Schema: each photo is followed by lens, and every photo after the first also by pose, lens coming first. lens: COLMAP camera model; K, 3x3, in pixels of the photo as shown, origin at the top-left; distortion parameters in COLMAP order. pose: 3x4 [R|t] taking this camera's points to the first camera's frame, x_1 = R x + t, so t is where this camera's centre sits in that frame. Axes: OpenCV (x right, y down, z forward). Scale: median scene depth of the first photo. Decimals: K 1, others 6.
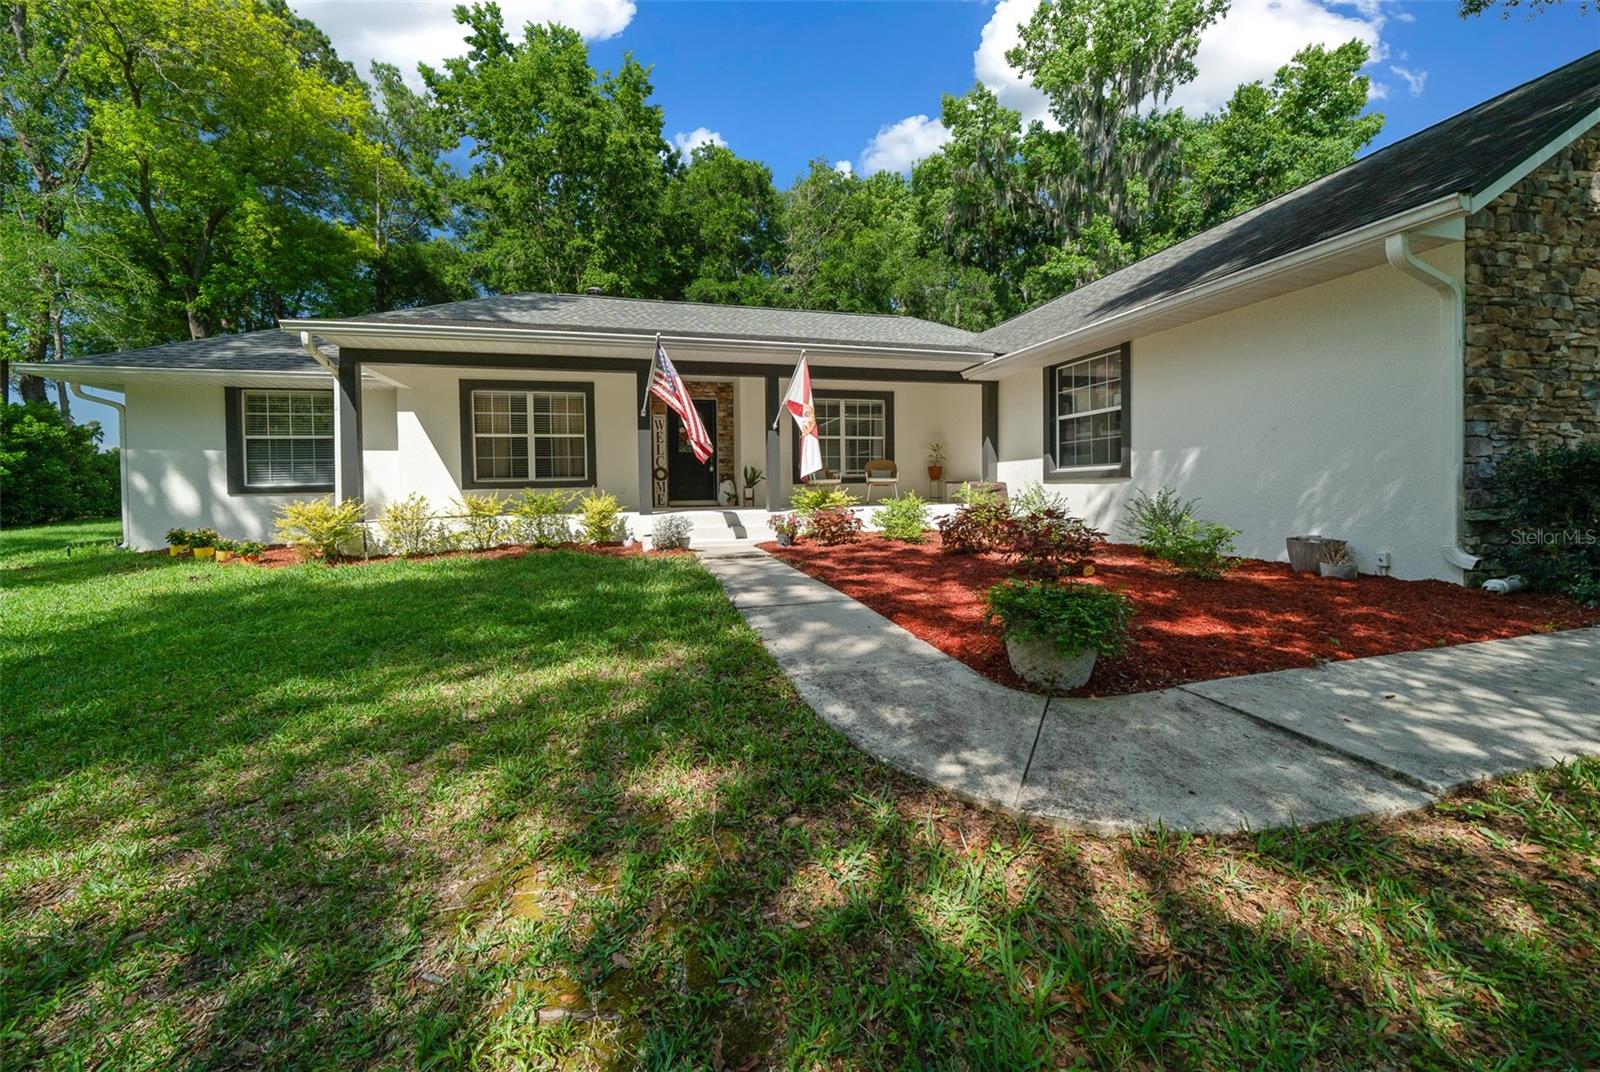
lens RADIAL K [[579.1, 0, 796.9], [0, 579.1, 497.5], [0, 0, 1]] dist [-0.003401, -0.000509]
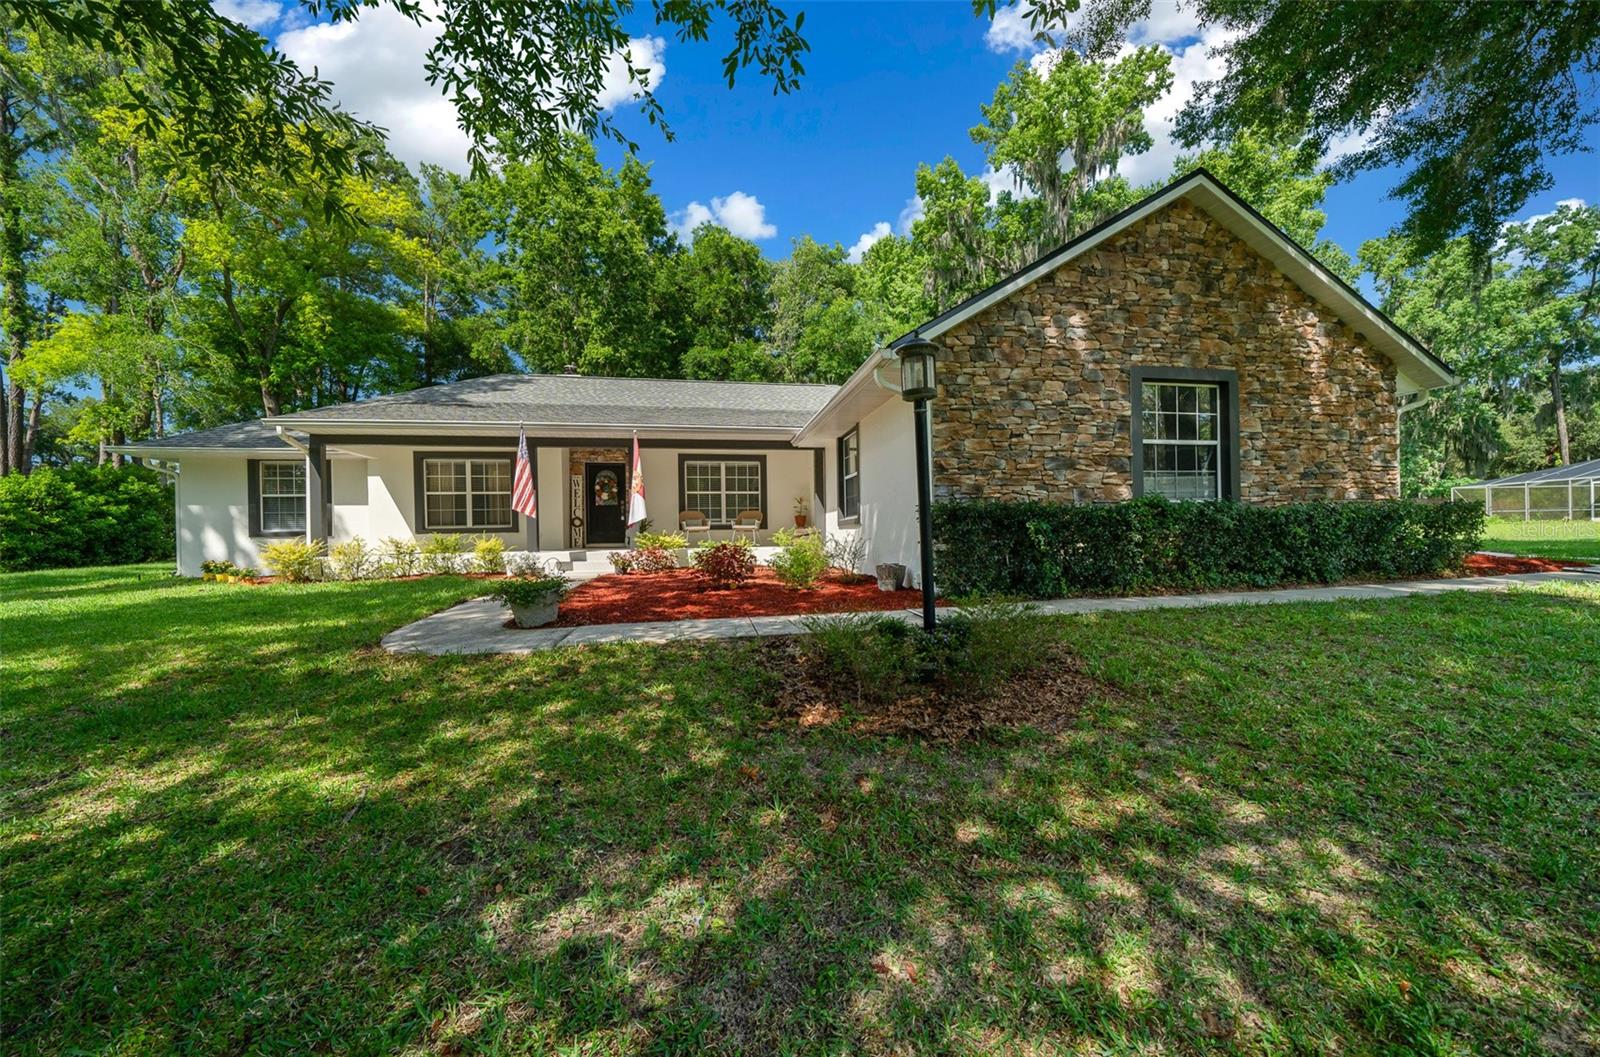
lens RADIAL K [[579.1, 0, 815.9], [0, 579.1, 539.7], [0, 0, 1]] dist [-0.003401, -0.000509]
pose [[0.997335, 0.000896, -0.072952, 0.194168], [-0.001749, 0.999931, -0.011618, 0.005856], [0.072936, 0.011715, 0.997268, -0.113762]]
